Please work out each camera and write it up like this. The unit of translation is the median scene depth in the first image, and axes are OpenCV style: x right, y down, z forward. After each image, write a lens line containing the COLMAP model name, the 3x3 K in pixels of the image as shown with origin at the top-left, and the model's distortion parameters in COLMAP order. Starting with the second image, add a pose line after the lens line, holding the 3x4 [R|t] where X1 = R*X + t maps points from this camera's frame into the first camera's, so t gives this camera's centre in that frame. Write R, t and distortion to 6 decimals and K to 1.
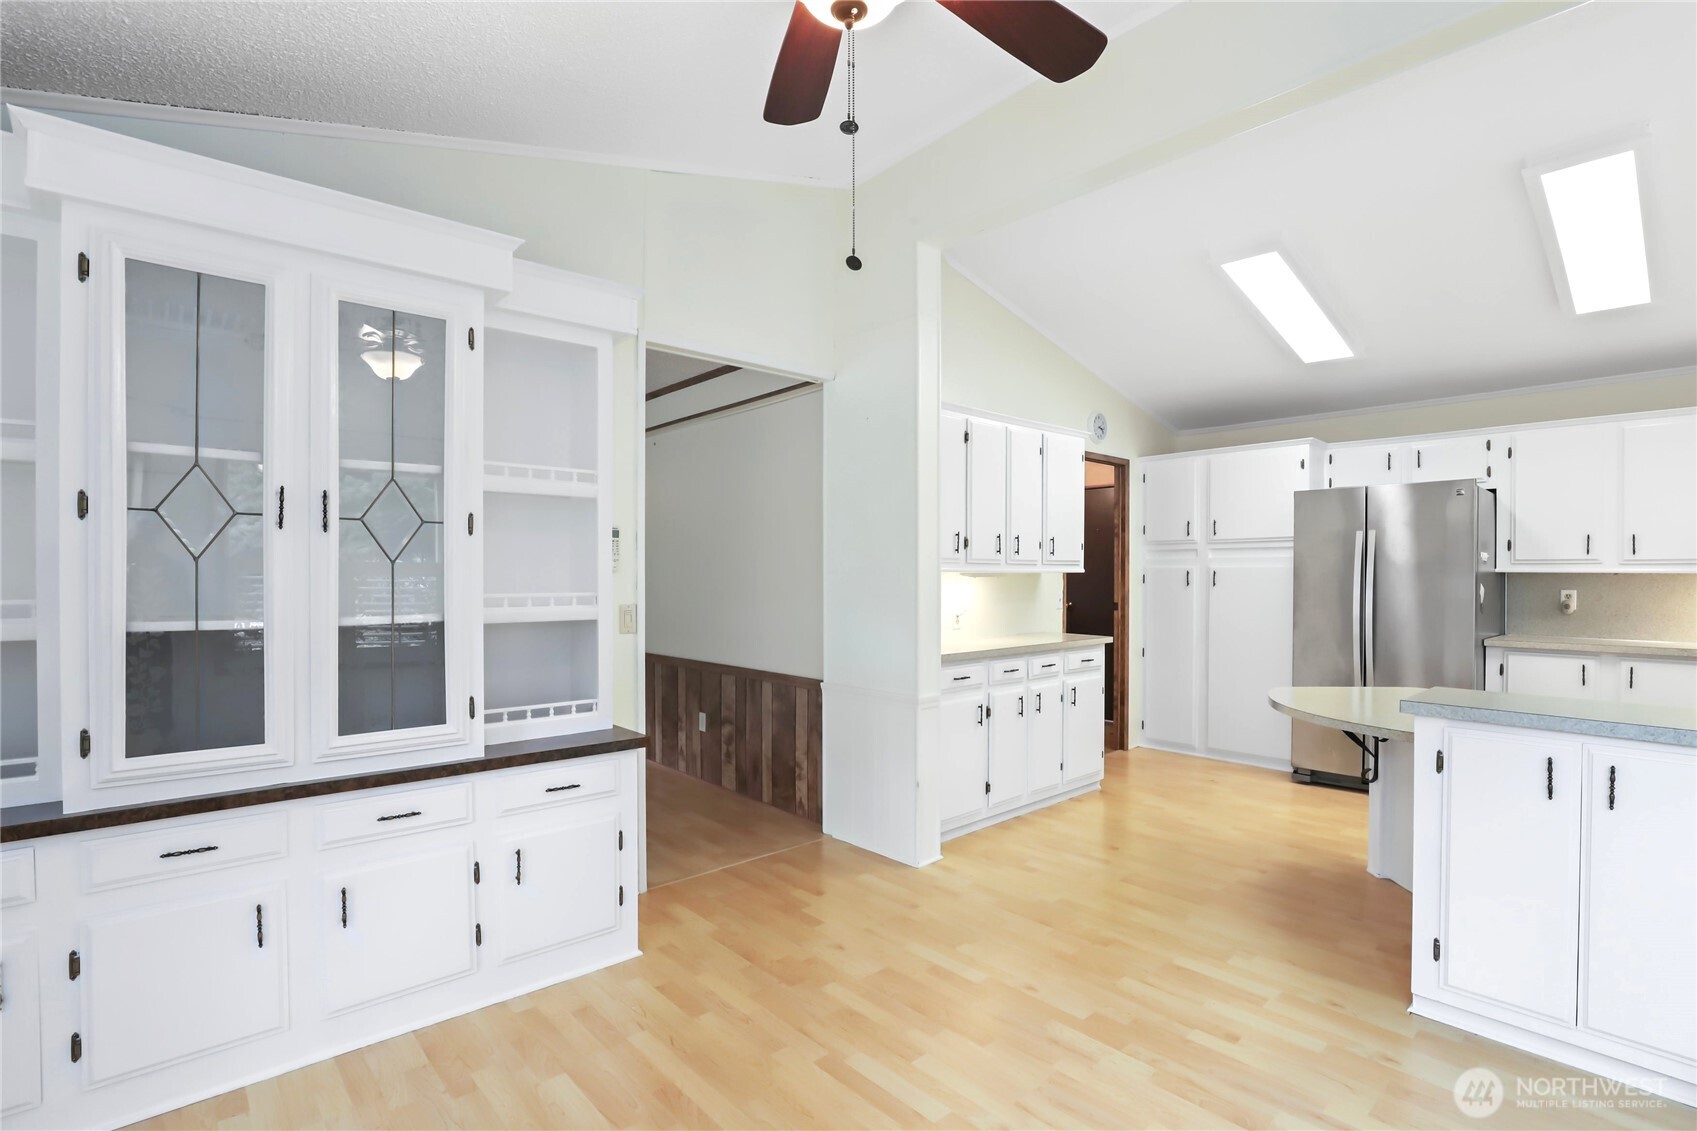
lens RADIAL K [[783.7, 0, 856.2], [0, 783.7, 584.0], [0, 0, 1]] dist [-0.037659, 0.007500]
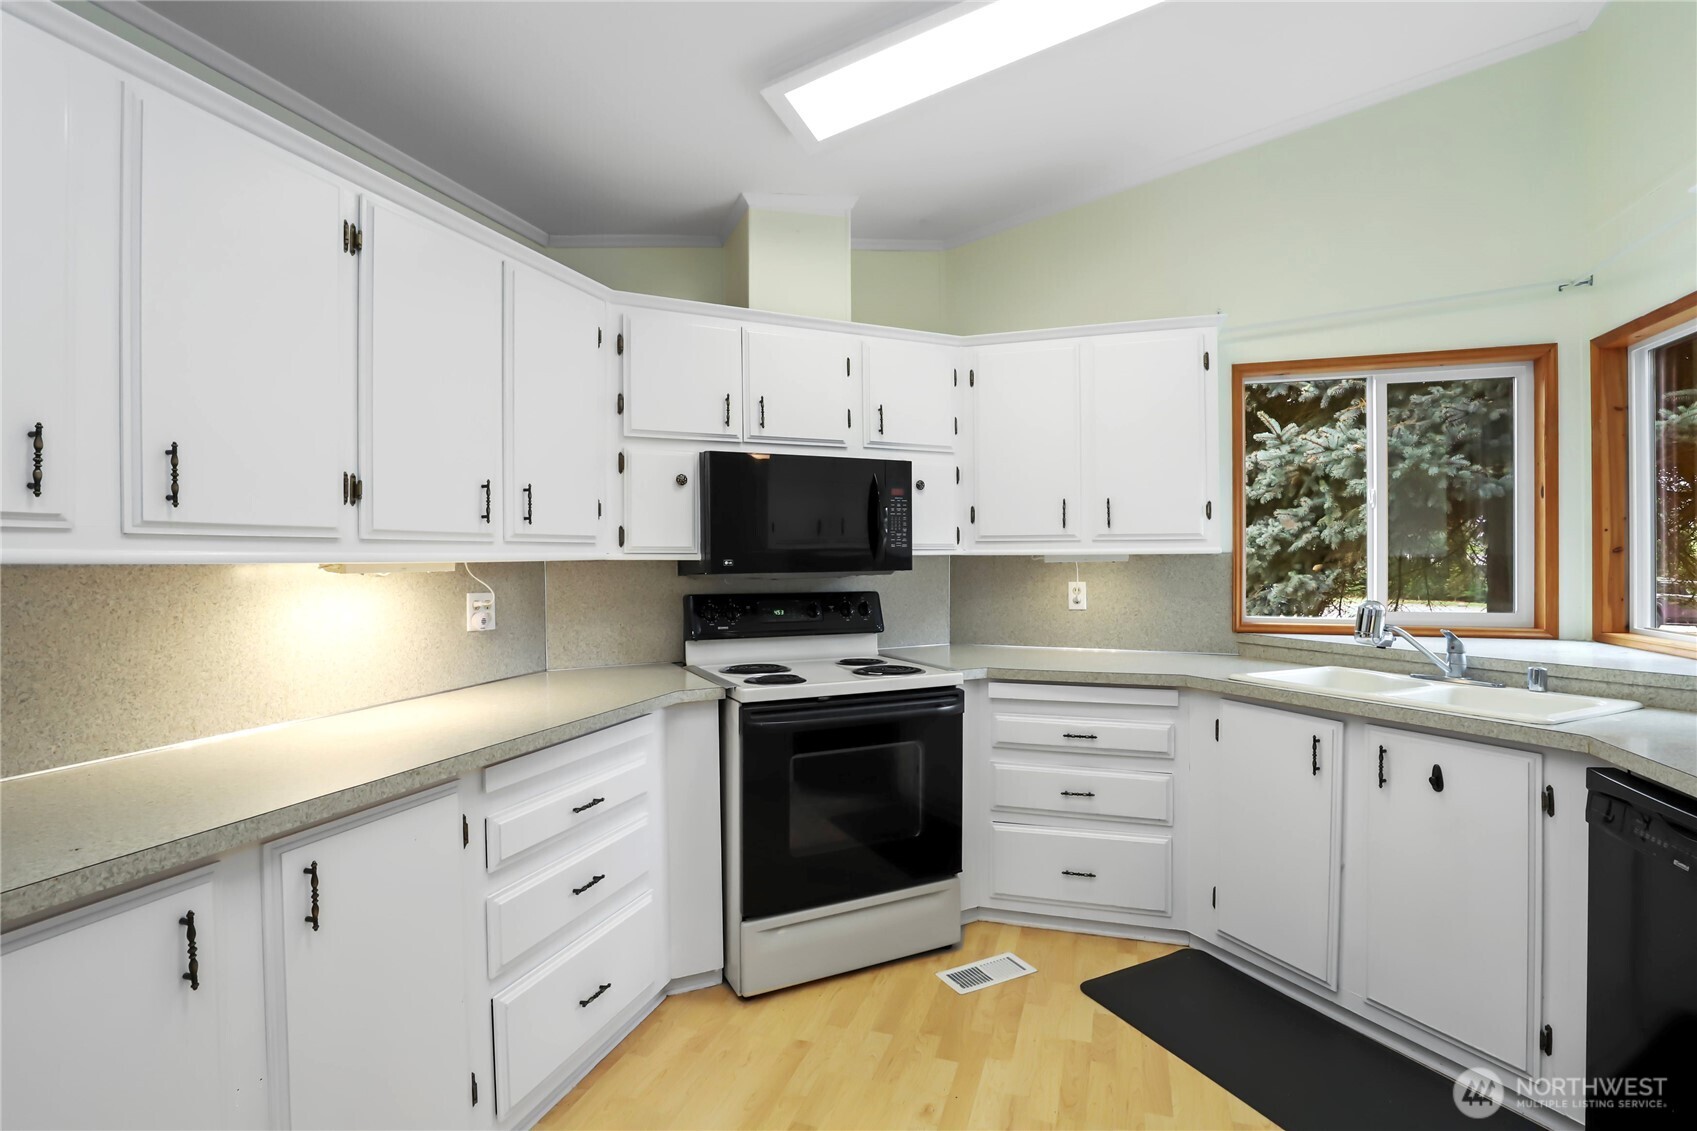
lens RADIAL K [[802.2, 0, 856.3], [0, 802.2, 563.7], [0, 0, 1]] dist [-0.032927, 0.003622]
pose [[-0.502617, -0.004484, 0.864498, 0.616904], [0.013854, 0.999816, 0.013241, -0.015262], [-0.864398, 0.018632, -0.502462, 0.948785]]
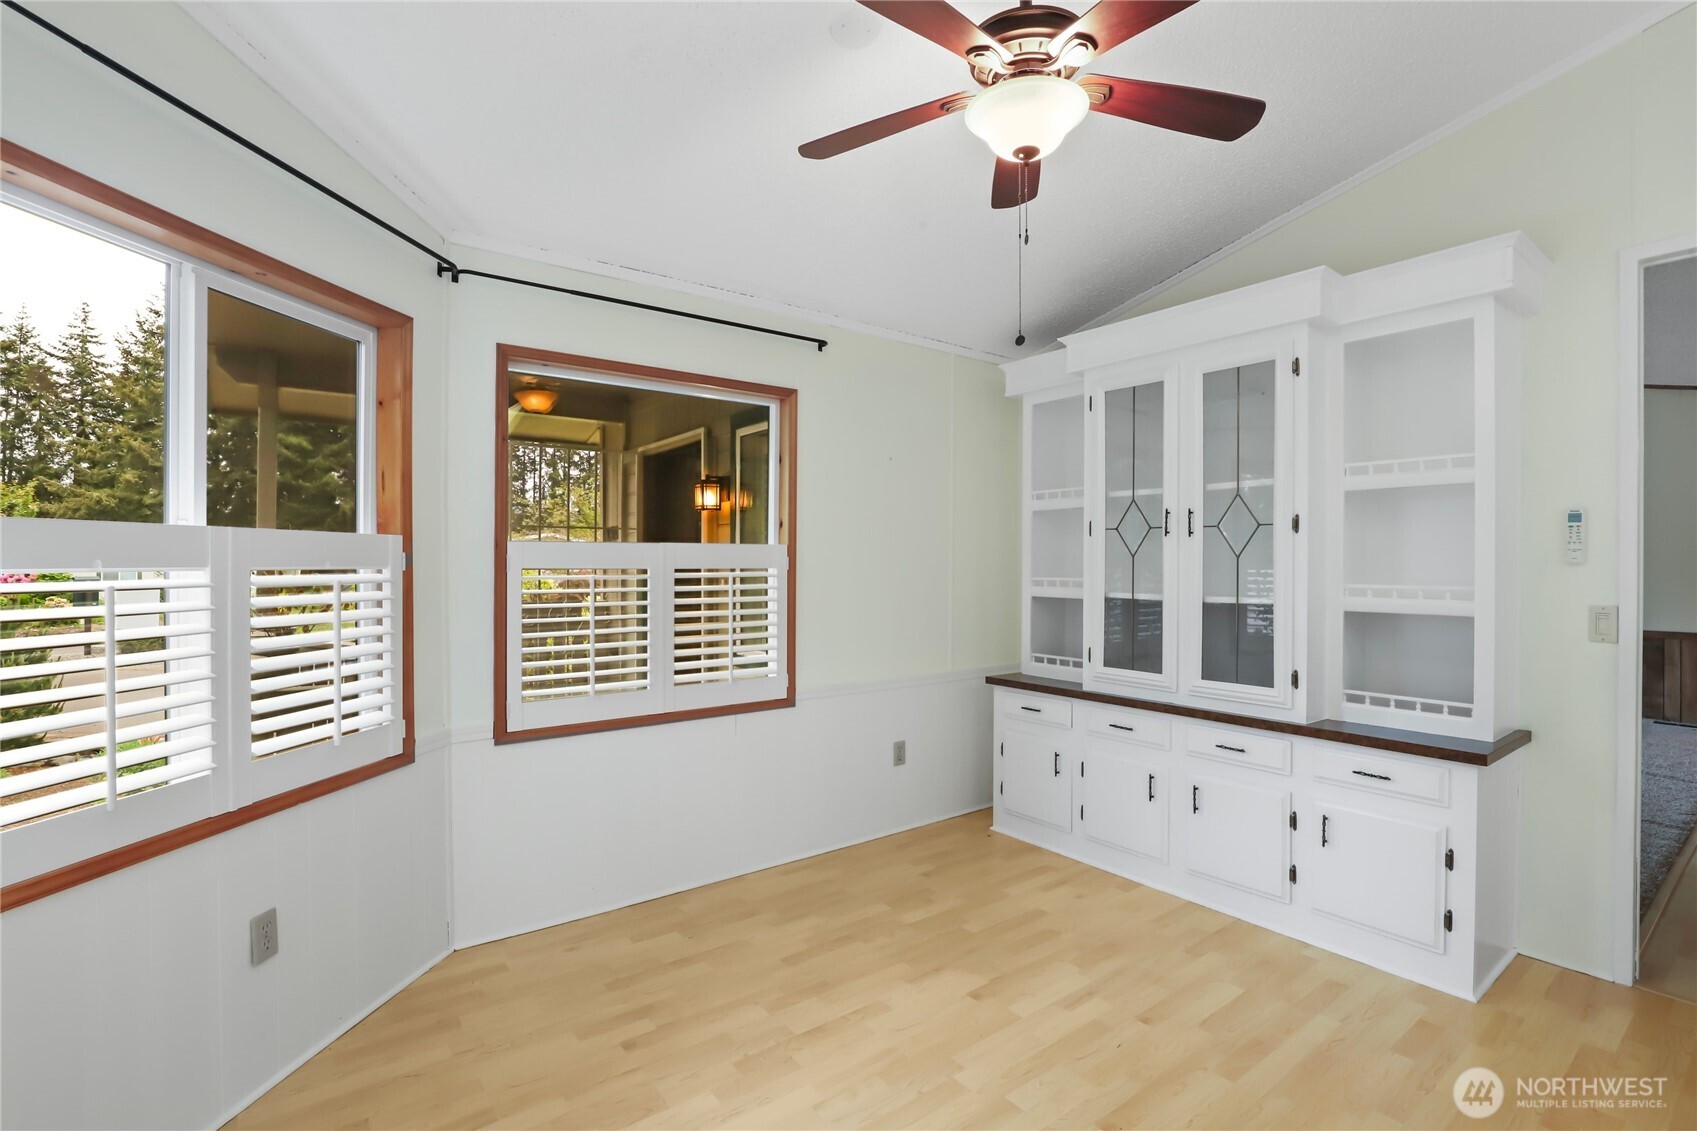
lens RADIAL K [[783.7, 0, 839.5], [0, 783.7, 559.8], [0, 0, 1]] dist [-0.037659, 0.007500]
pose [[-0.090248, -0.002914, -0.995915, 0.417773], [-0.015397, 0.999880, -0.001530, -0.005704], [0.995800, 0.015196, -0.090282, 0.234104]]
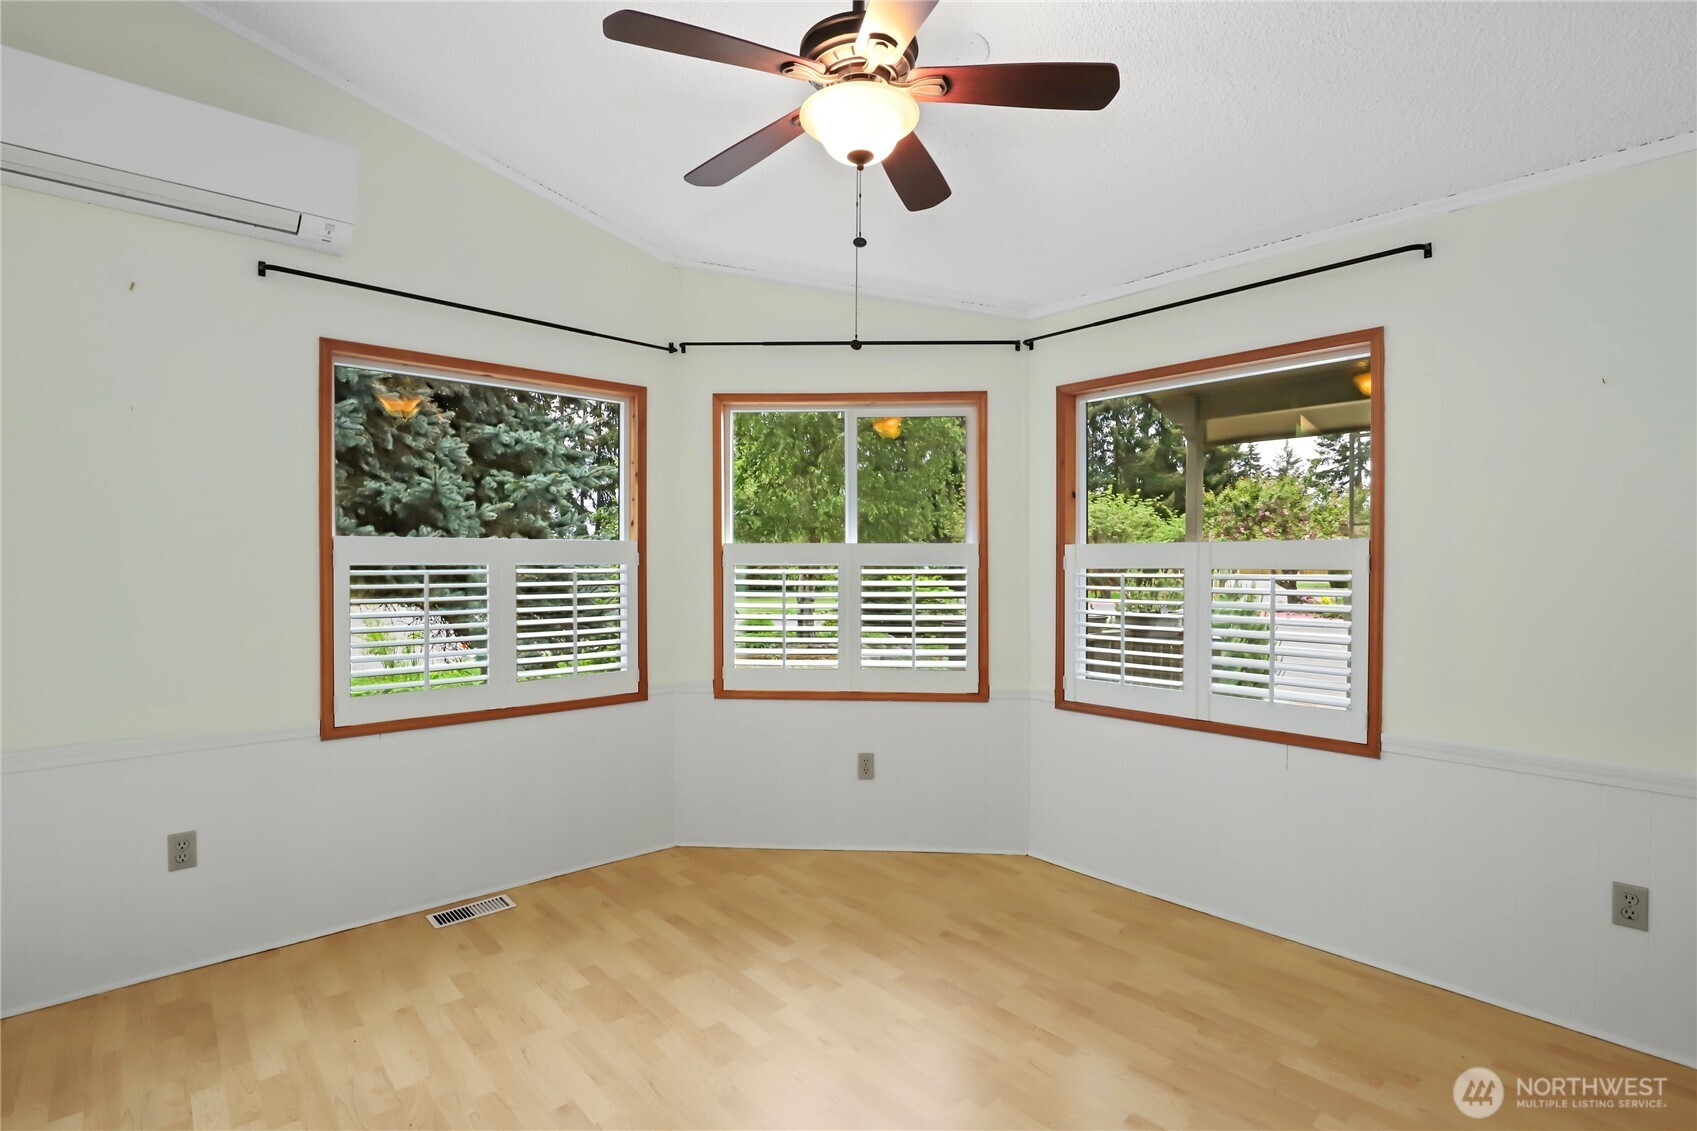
lens RADIAL K [[783.7, 0, 859.1], [0, 783.7, 570.1], [0, 0, 1]] dist [-0.037659, 0.007500]
pose [[-0.999957, -0.003428, -0.008652, -0.016743], [-0.003627, 0.999728, 0.023051, -0.010455], [0.008571, 0.023082, -0.999697, 0.735215]]
